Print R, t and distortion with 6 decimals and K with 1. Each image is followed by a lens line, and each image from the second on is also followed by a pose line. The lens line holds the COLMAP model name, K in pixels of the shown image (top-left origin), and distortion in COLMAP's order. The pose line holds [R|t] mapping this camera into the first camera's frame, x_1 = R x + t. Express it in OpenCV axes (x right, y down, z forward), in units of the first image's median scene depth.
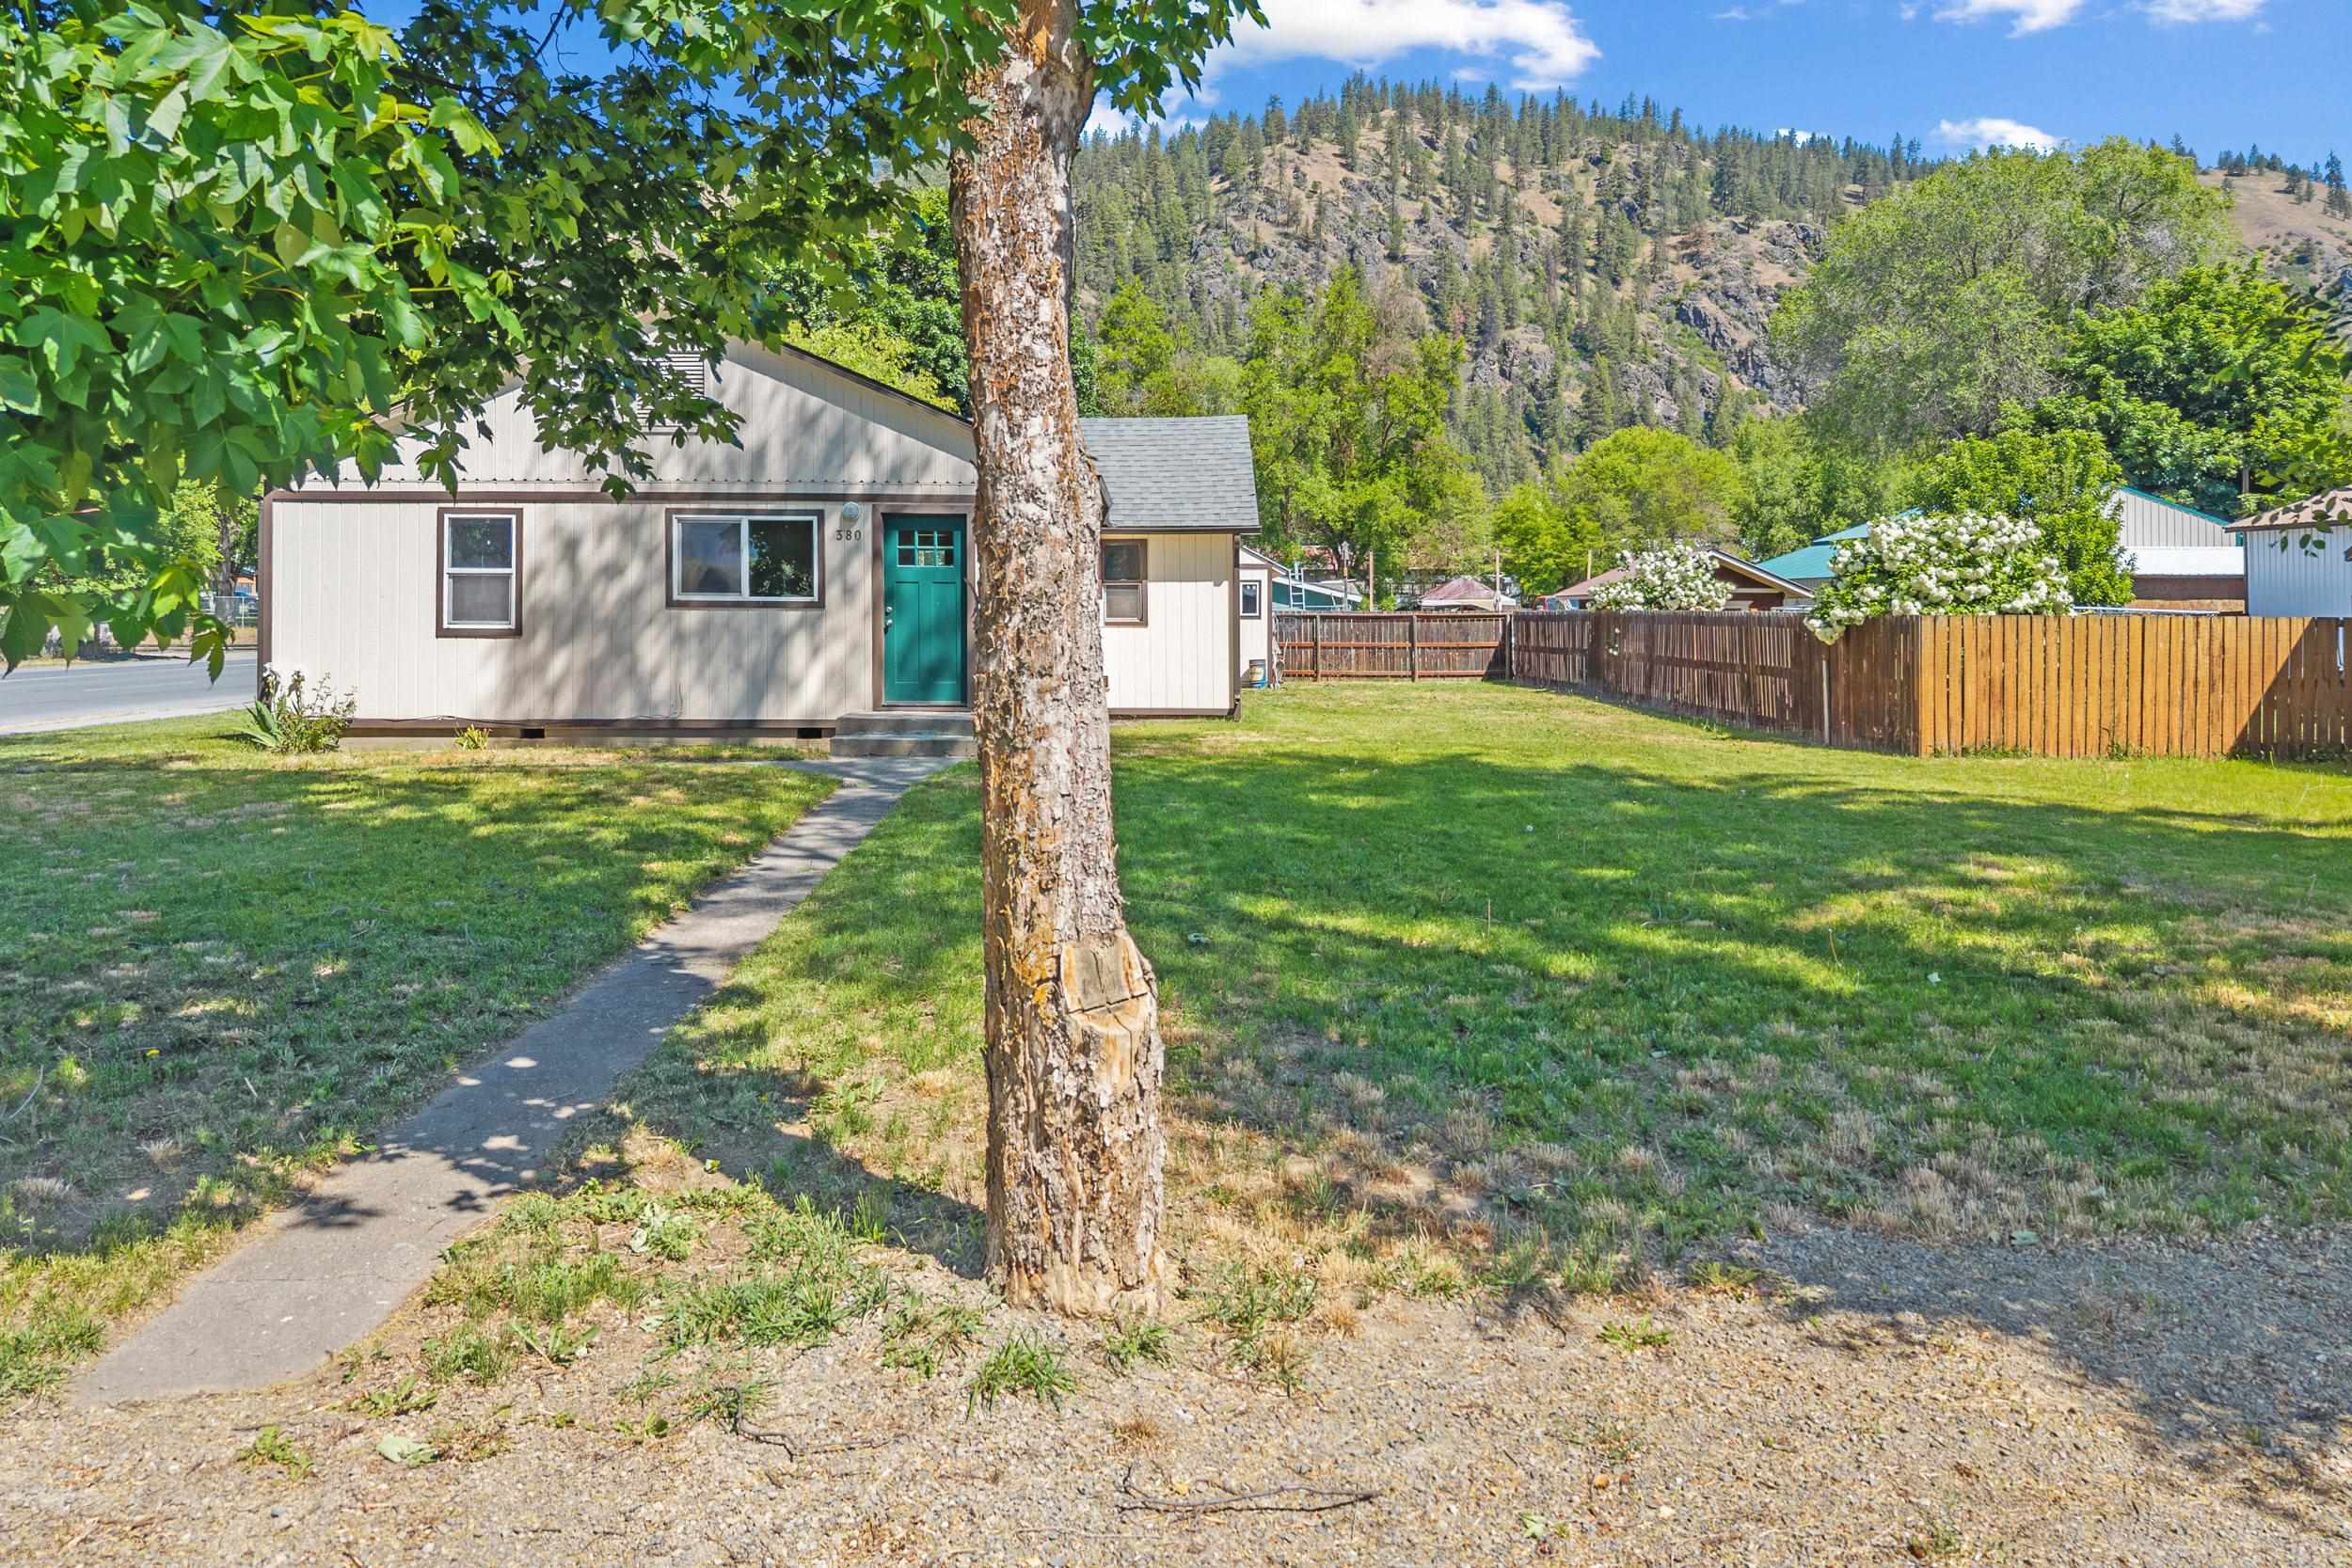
lens RADIAL K [[1656.1, 0, 1169.8], [0, 1656.1, 653.8], [0, 0, 1]] dist [-0.003677, -0.002045]
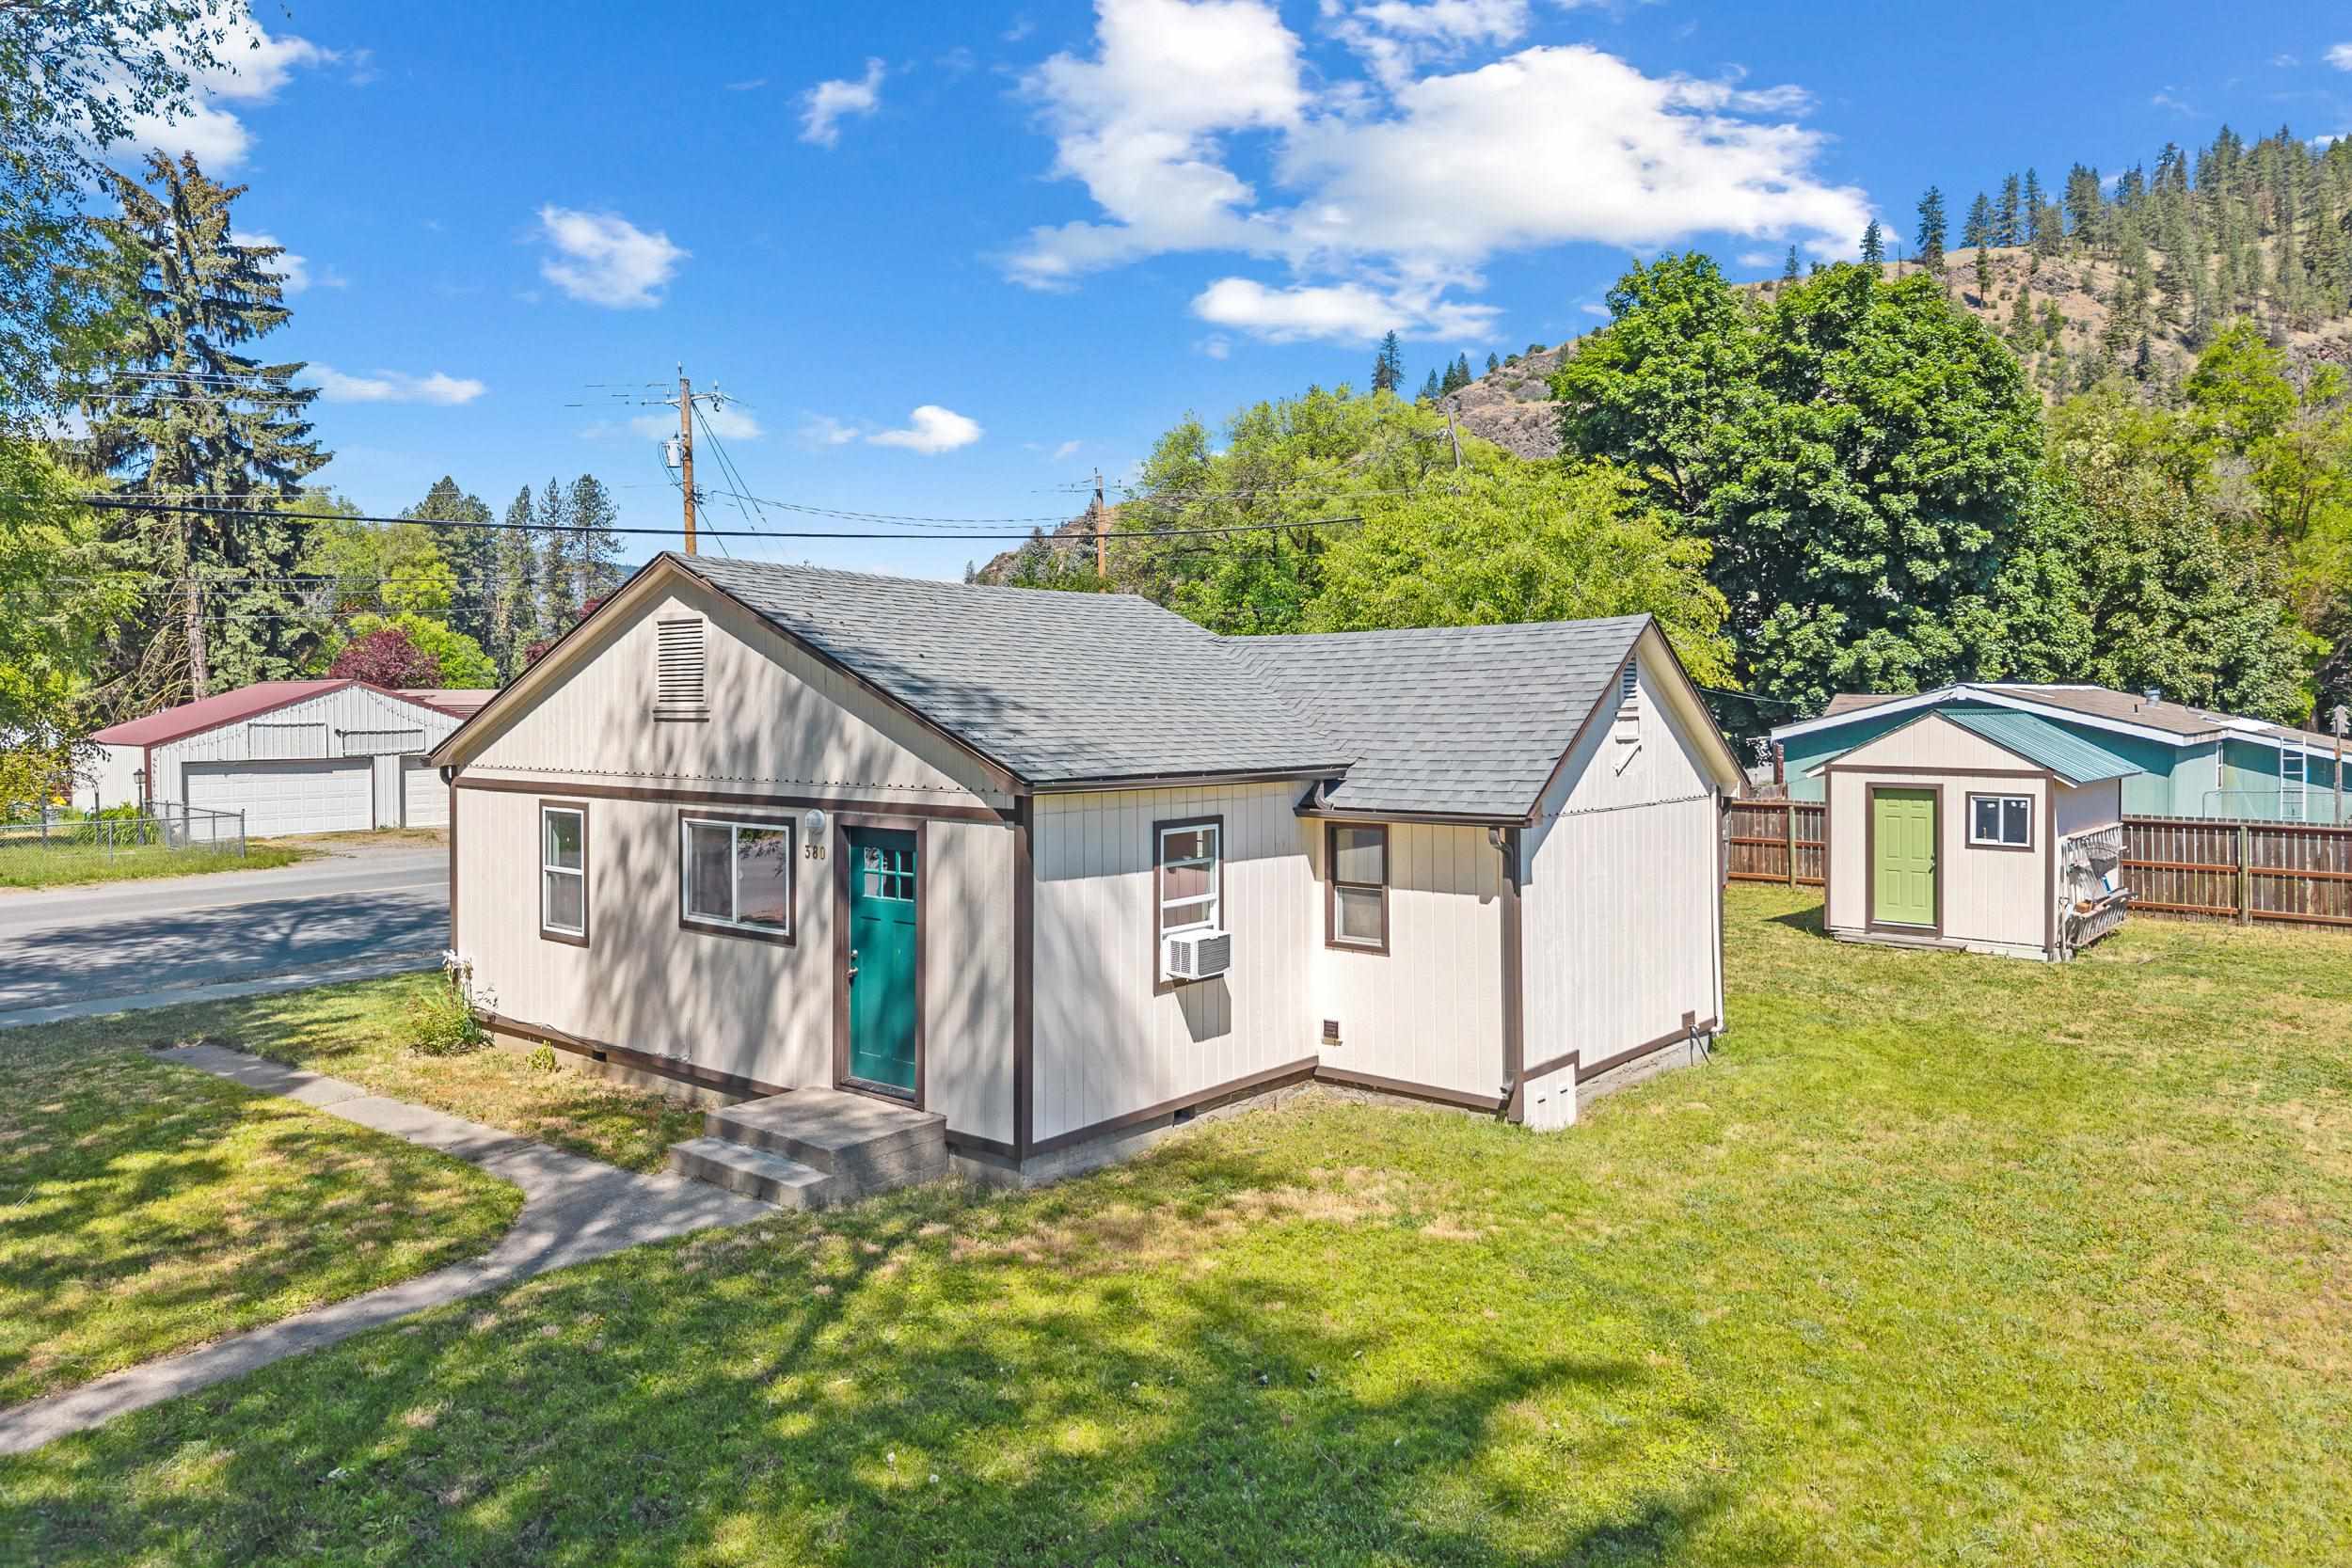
lens RADIAL K [[1596.7, 0, 1165.5], [0, 1596.7, 714.5], [0, 0, 1]] dist [0.077514, -0.114553]
pose [[0.768056, -0.001457, -0.640381, 0.076477], [-0.010537, 0.999833, -0.014912, -0.024041], [0.640296, 0.018201, 0.767913, 0.101618]]
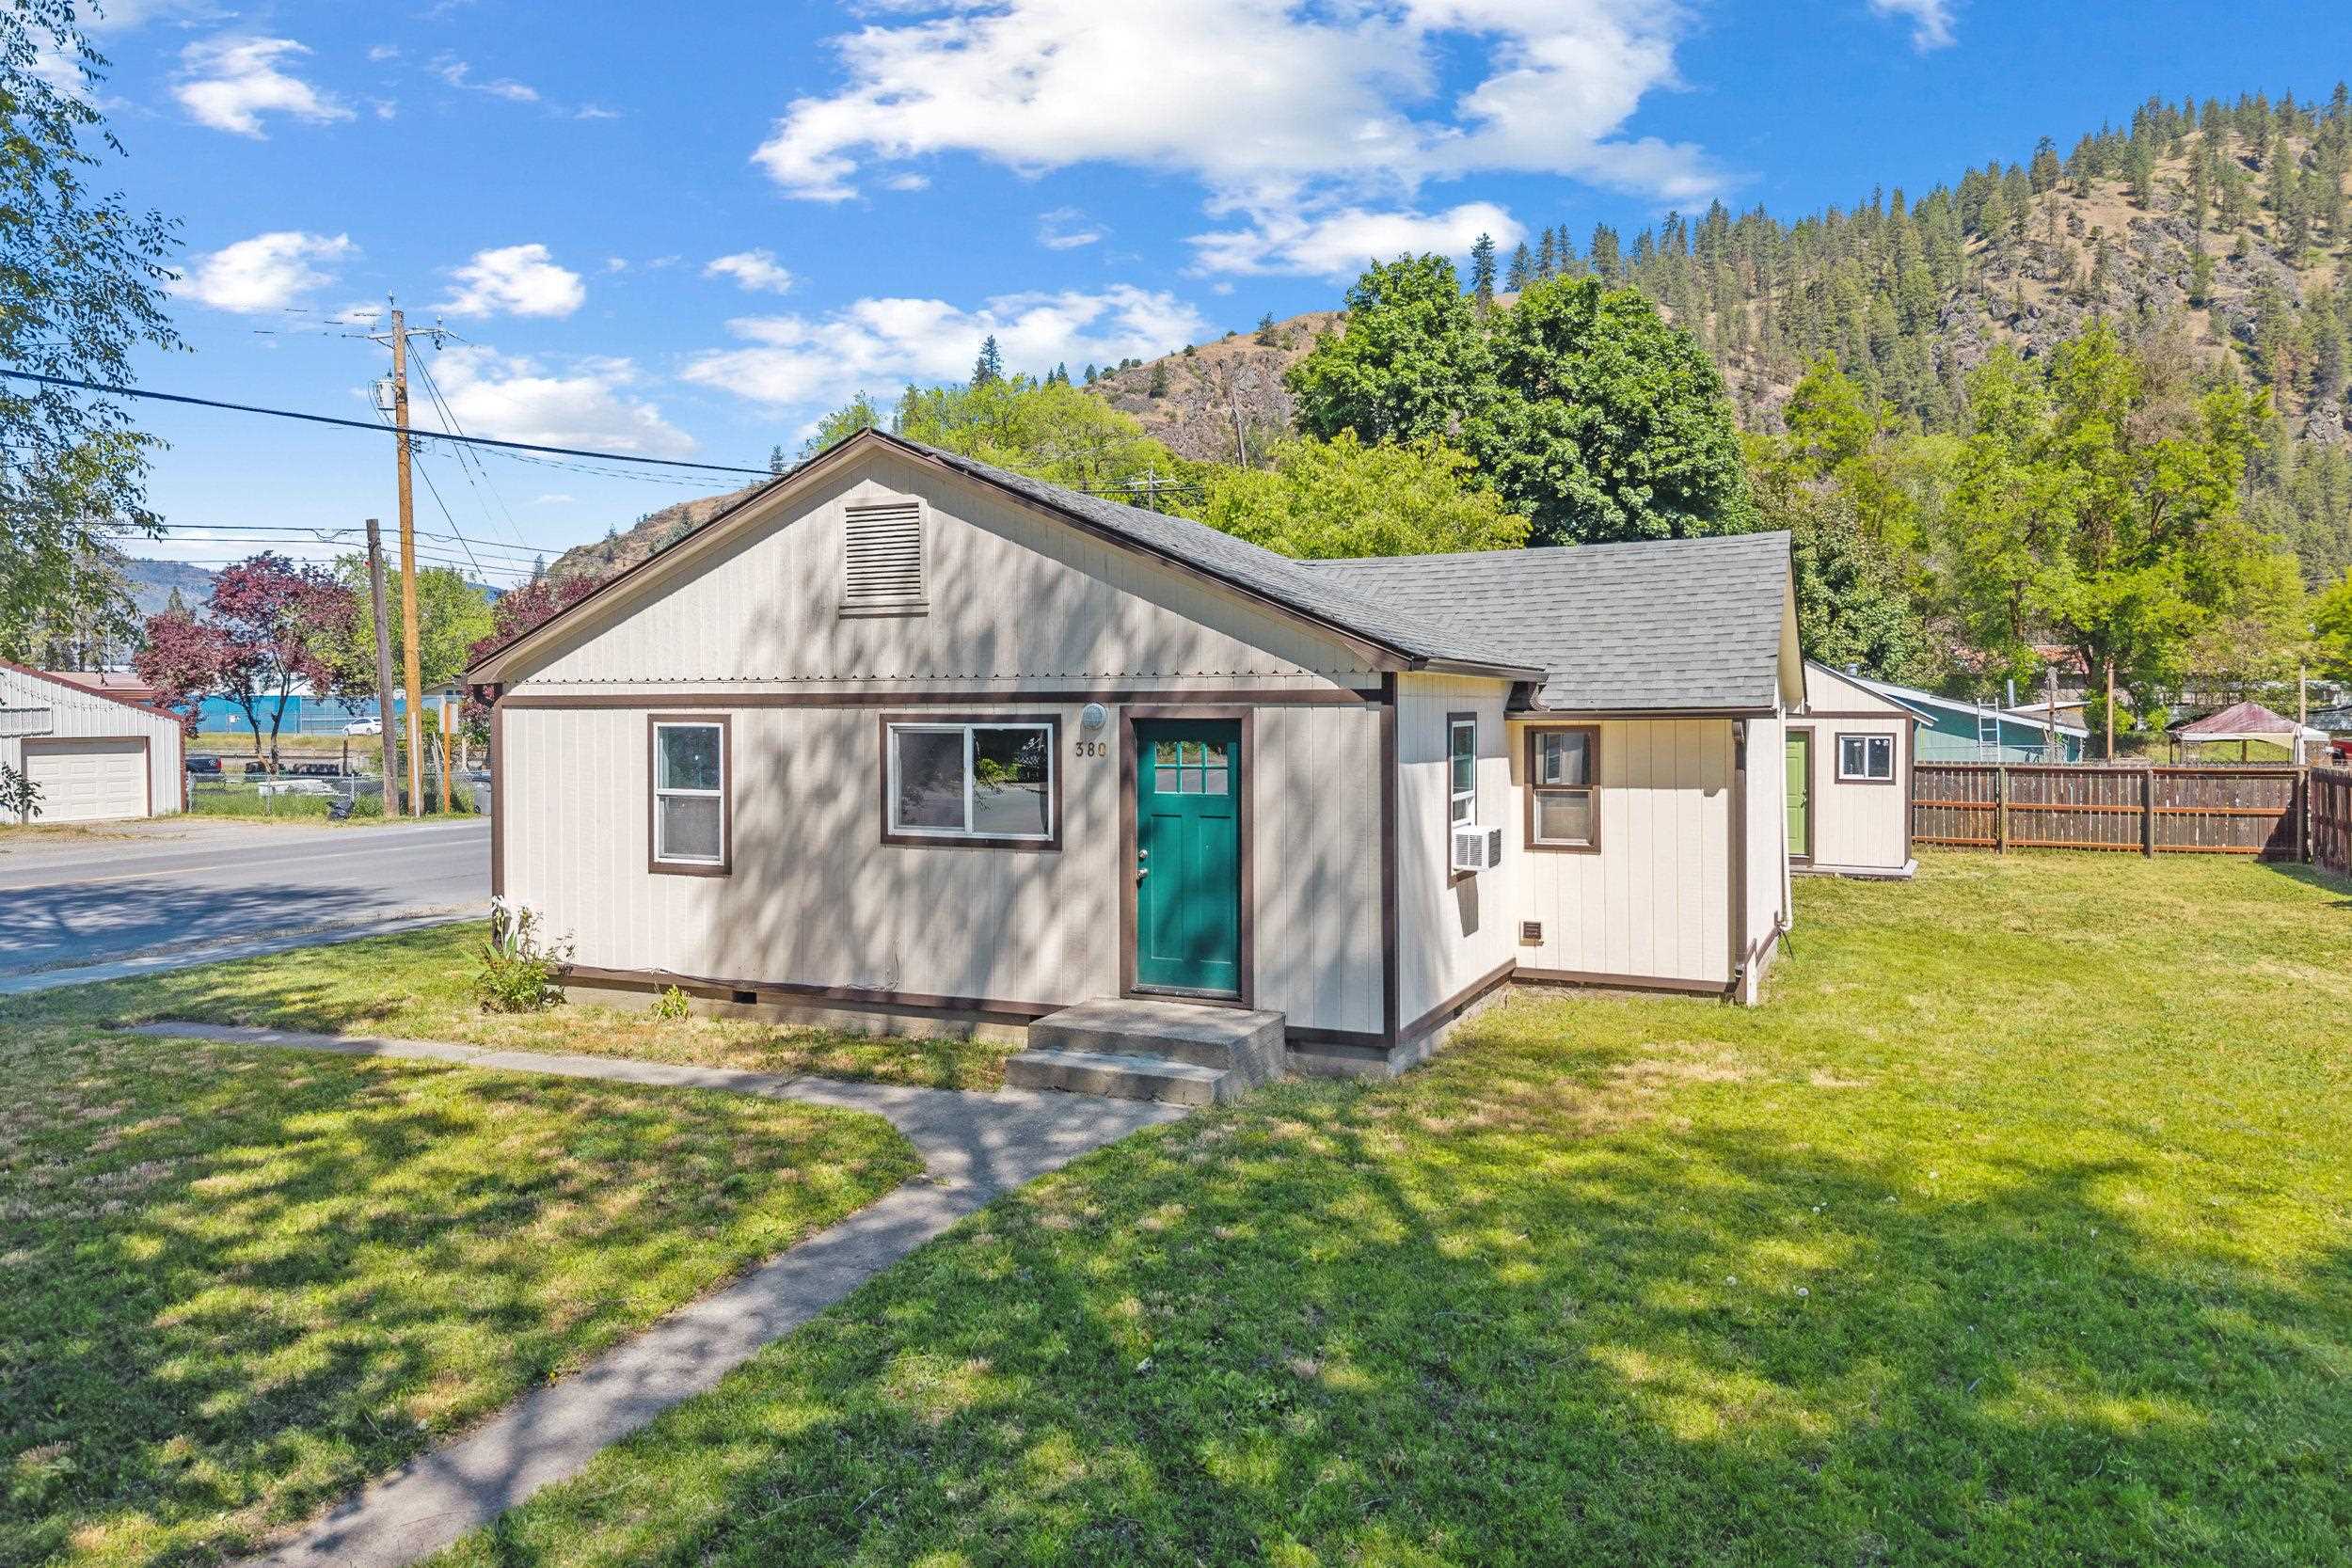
lens RADIAL K [[1591.2, 0, 1176.0], [0, 1591.2, 784.0], [0, 0, 1]] dist [-0.000587, 0.003720]
pose [[0.907277, 0.012352, -0.420352, 0.023827], [-0.003777, 0.999768, 0.021226, -0.013684], [0.420516, -0.017670, 0.907113, 0.075574]]
